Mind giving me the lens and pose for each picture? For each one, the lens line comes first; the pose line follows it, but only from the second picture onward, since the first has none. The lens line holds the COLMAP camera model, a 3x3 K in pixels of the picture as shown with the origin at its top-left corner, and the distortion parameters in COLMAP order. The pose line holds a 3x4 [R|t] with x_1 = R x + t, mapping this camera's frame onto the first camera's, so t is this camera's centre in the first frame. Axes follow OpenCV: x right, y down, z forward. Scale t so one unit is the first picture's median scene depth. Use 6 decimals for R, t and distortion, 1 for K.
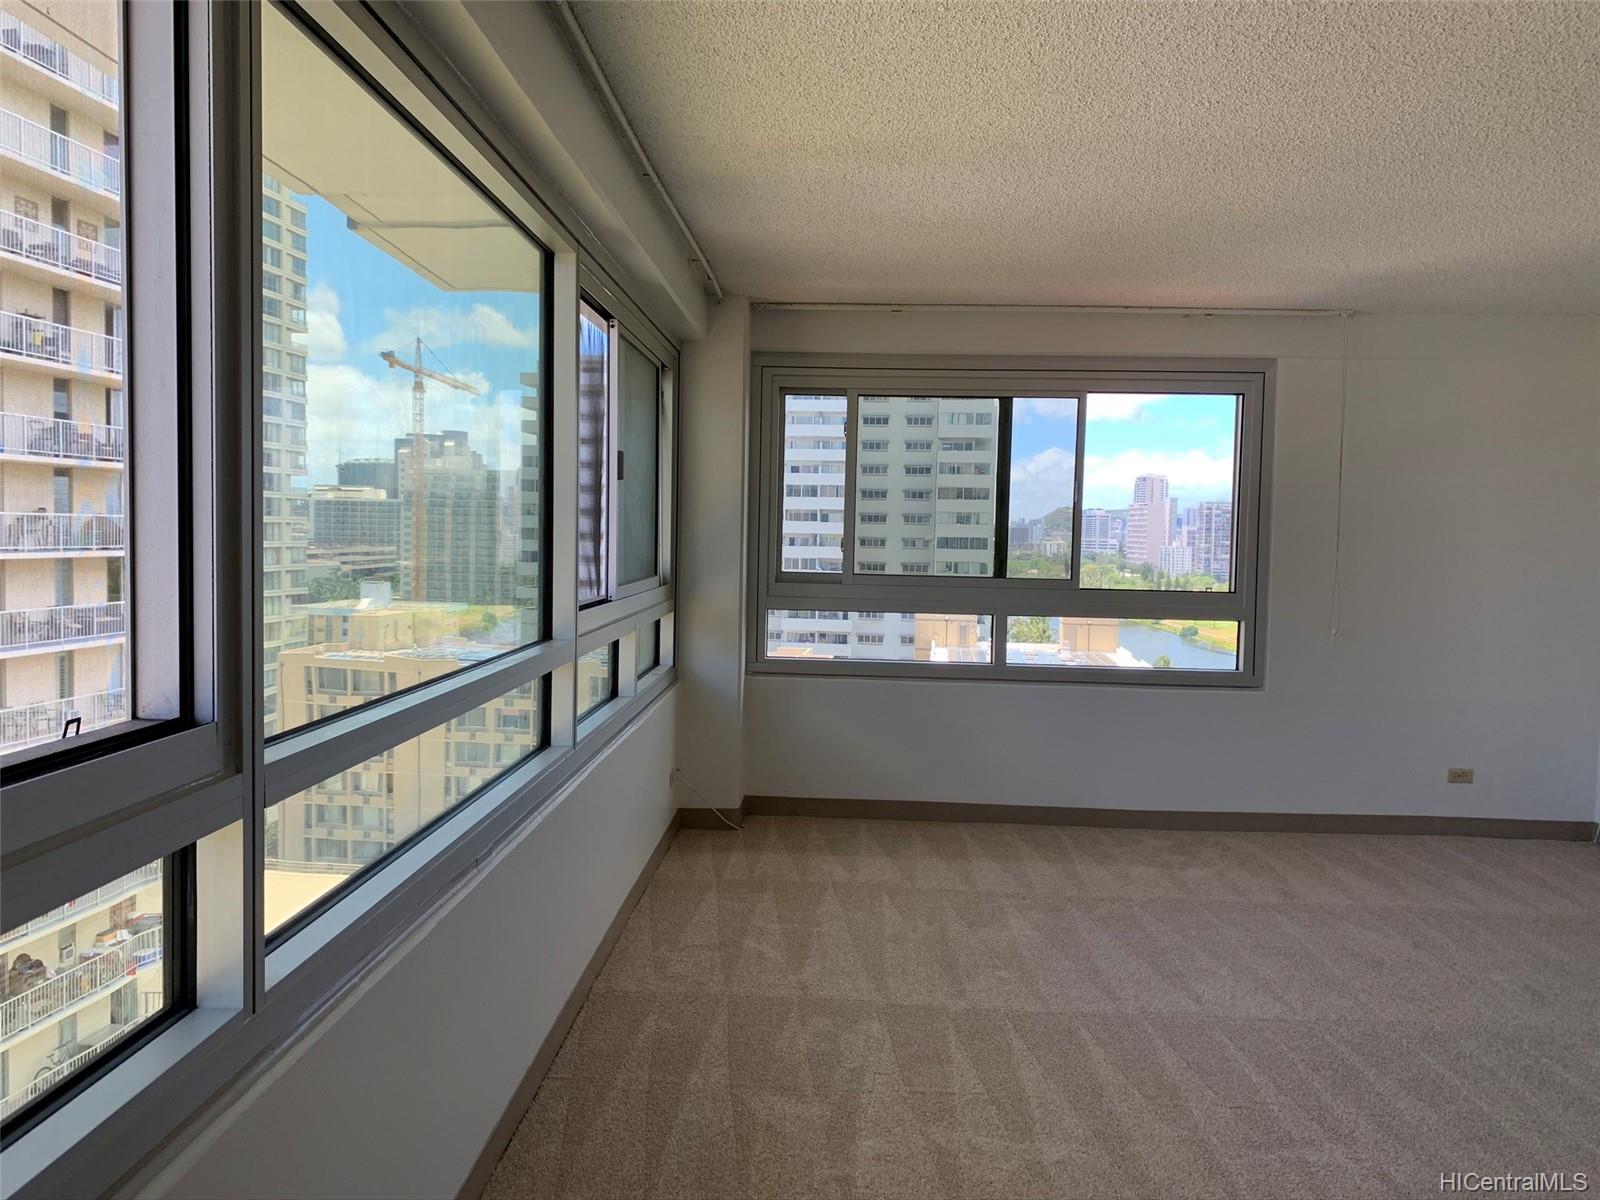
lens RADIAL K [[1211.7, 0, 800.0], [0, 1211.7, 600.0], [0, 0, 1]] dist [0.018477, -0.029172]
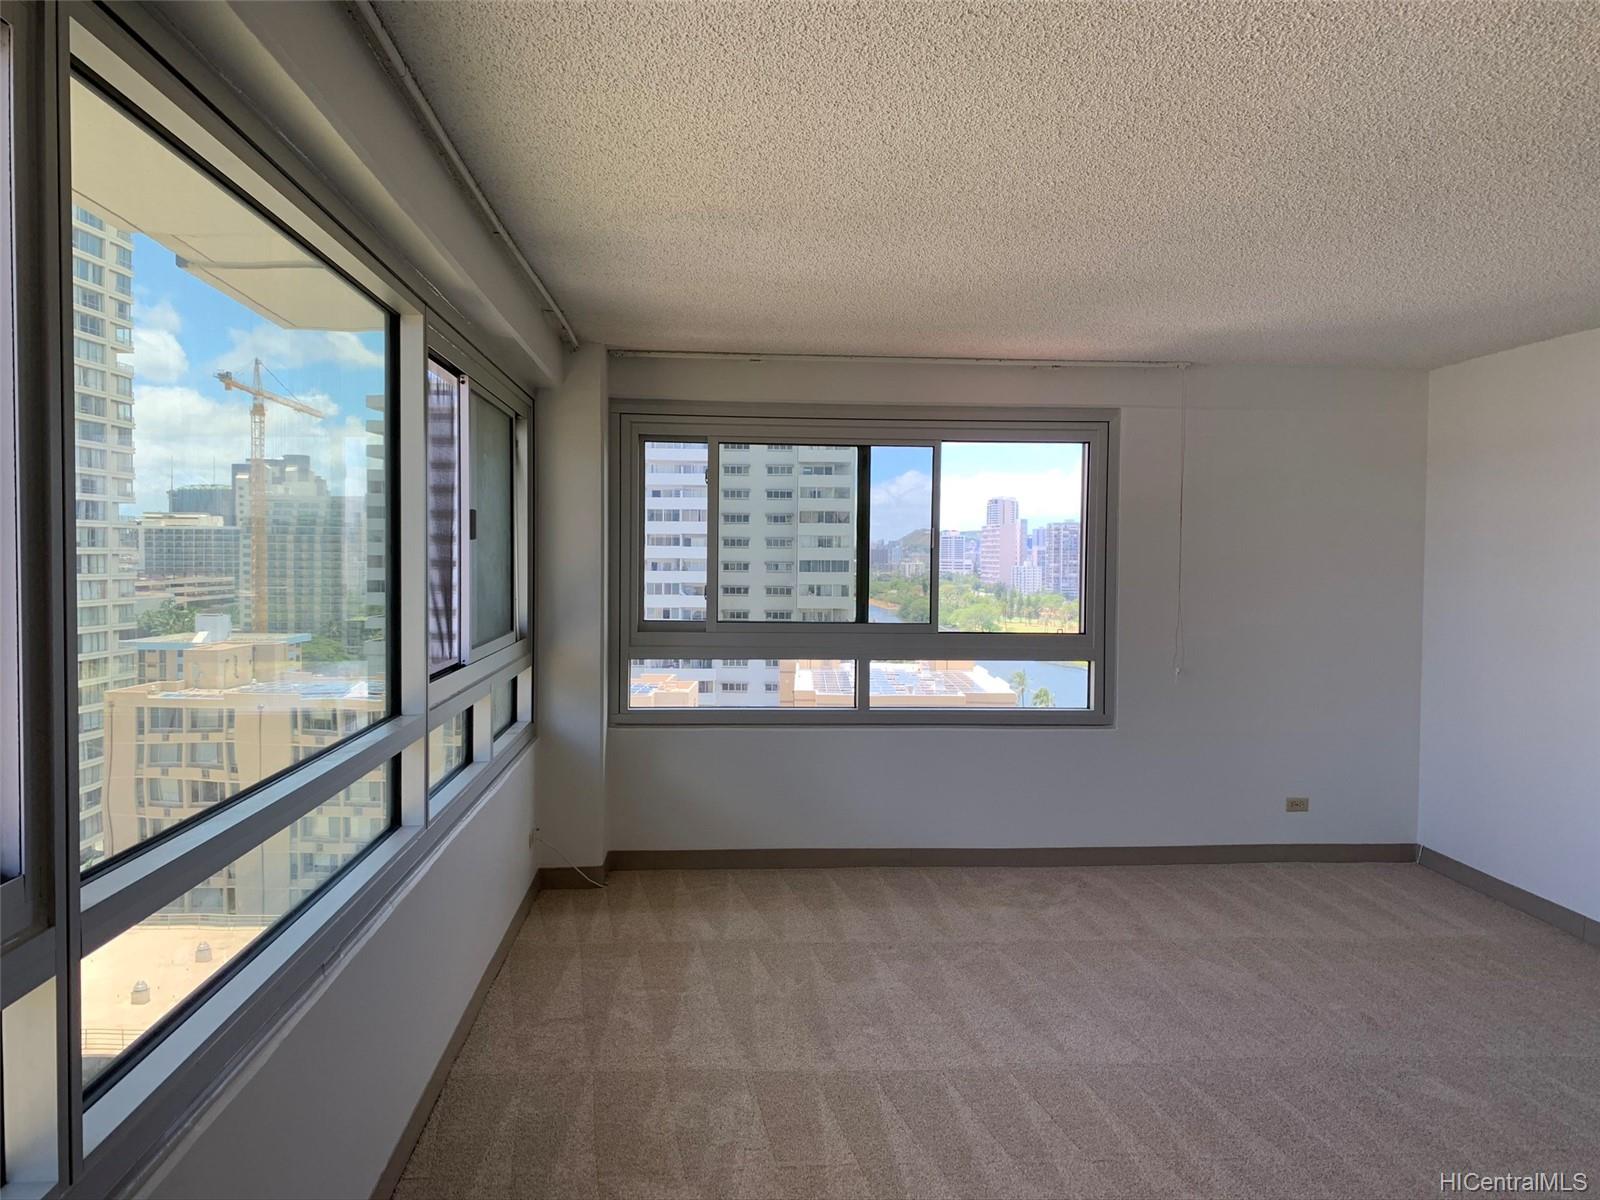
lens RADIAL K [[1211.4, 0, 808.2], [0, 1211.4, 605.8], [0, 0, 1]] dist [0.024487, -0.042350]
pose [[0.992775, -0.015149, 0.119028, 0.001065], [0.016942, 0.999758, -0.014060, -0.025475], [-0.118786, 0.015975, 0.992791, 0.004036]]
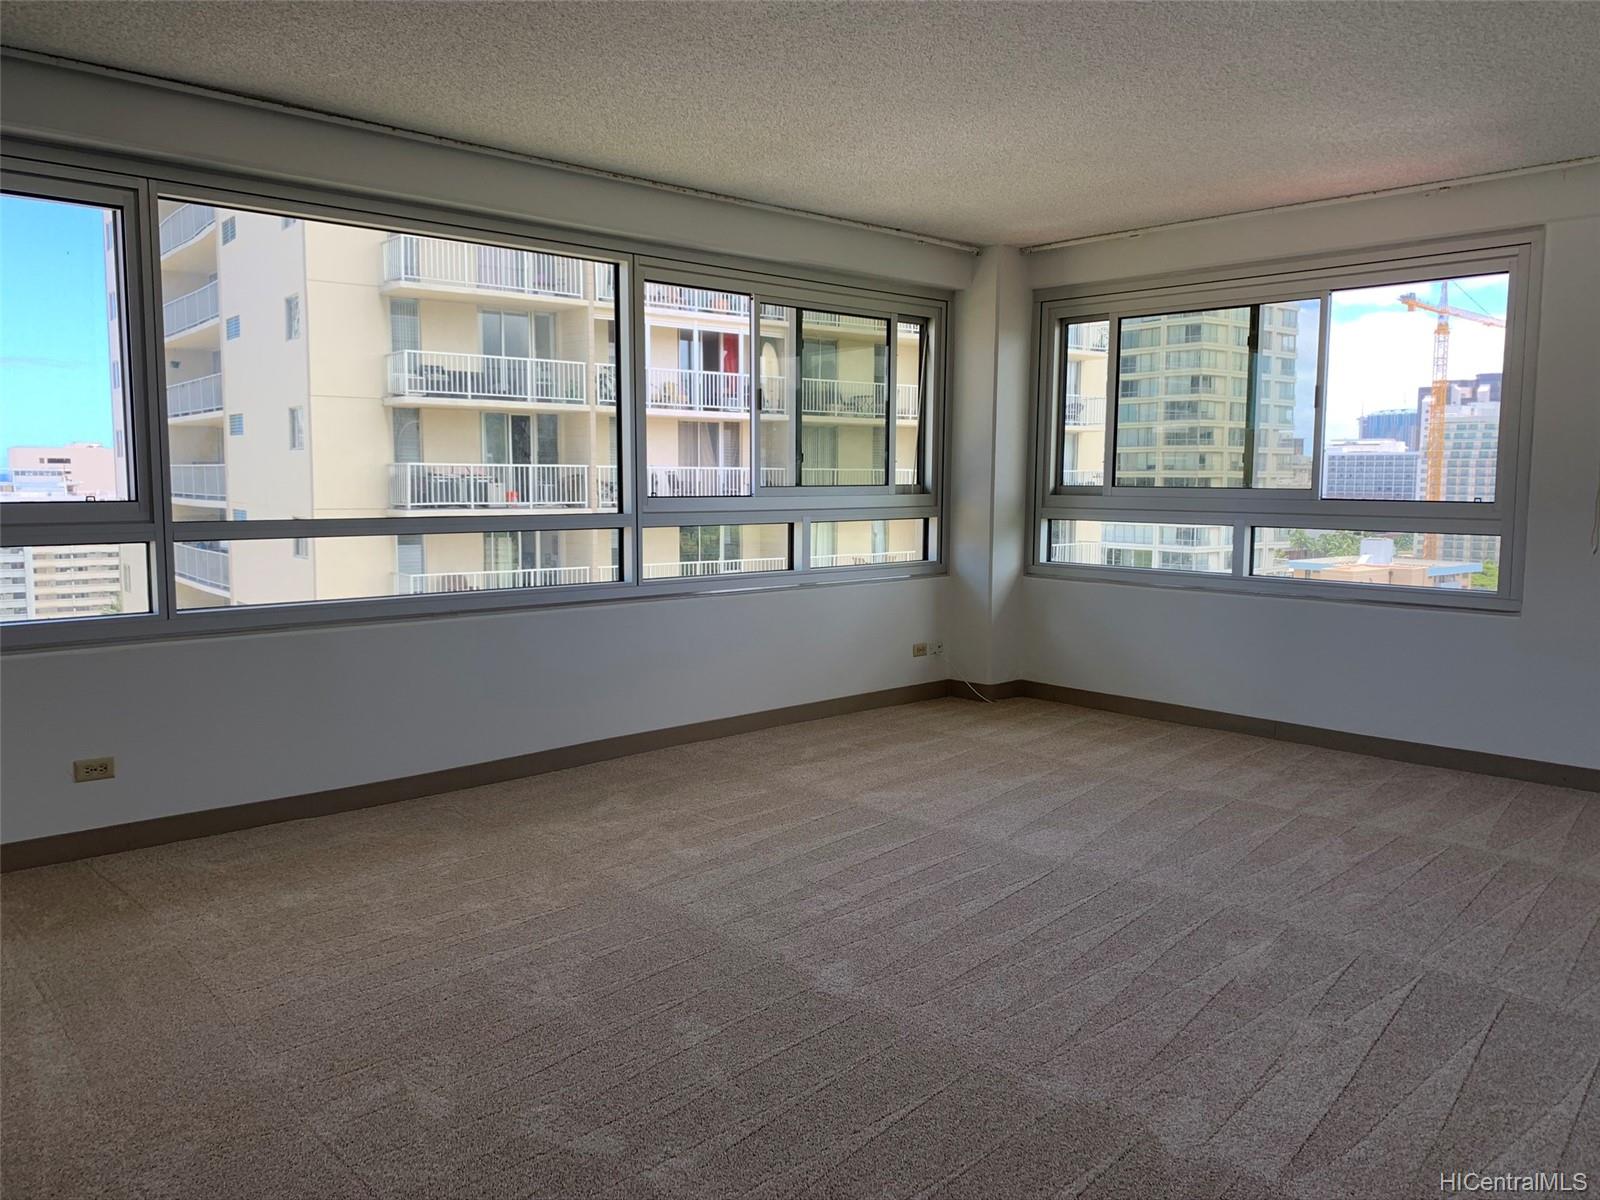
lens RADIAL K [[1211.4, 0, 808.2], [0, 1211.4, 605.8], [0, 0, 1]] dist [0.024487, -0.042350]
pose [[0.710744, 0.061328, -0.700772, 0.816812], [-0.032477, 0.997991, 0.054399, 0.047657], [0.702700, -0.015905, 0.711308, 0.041469]]
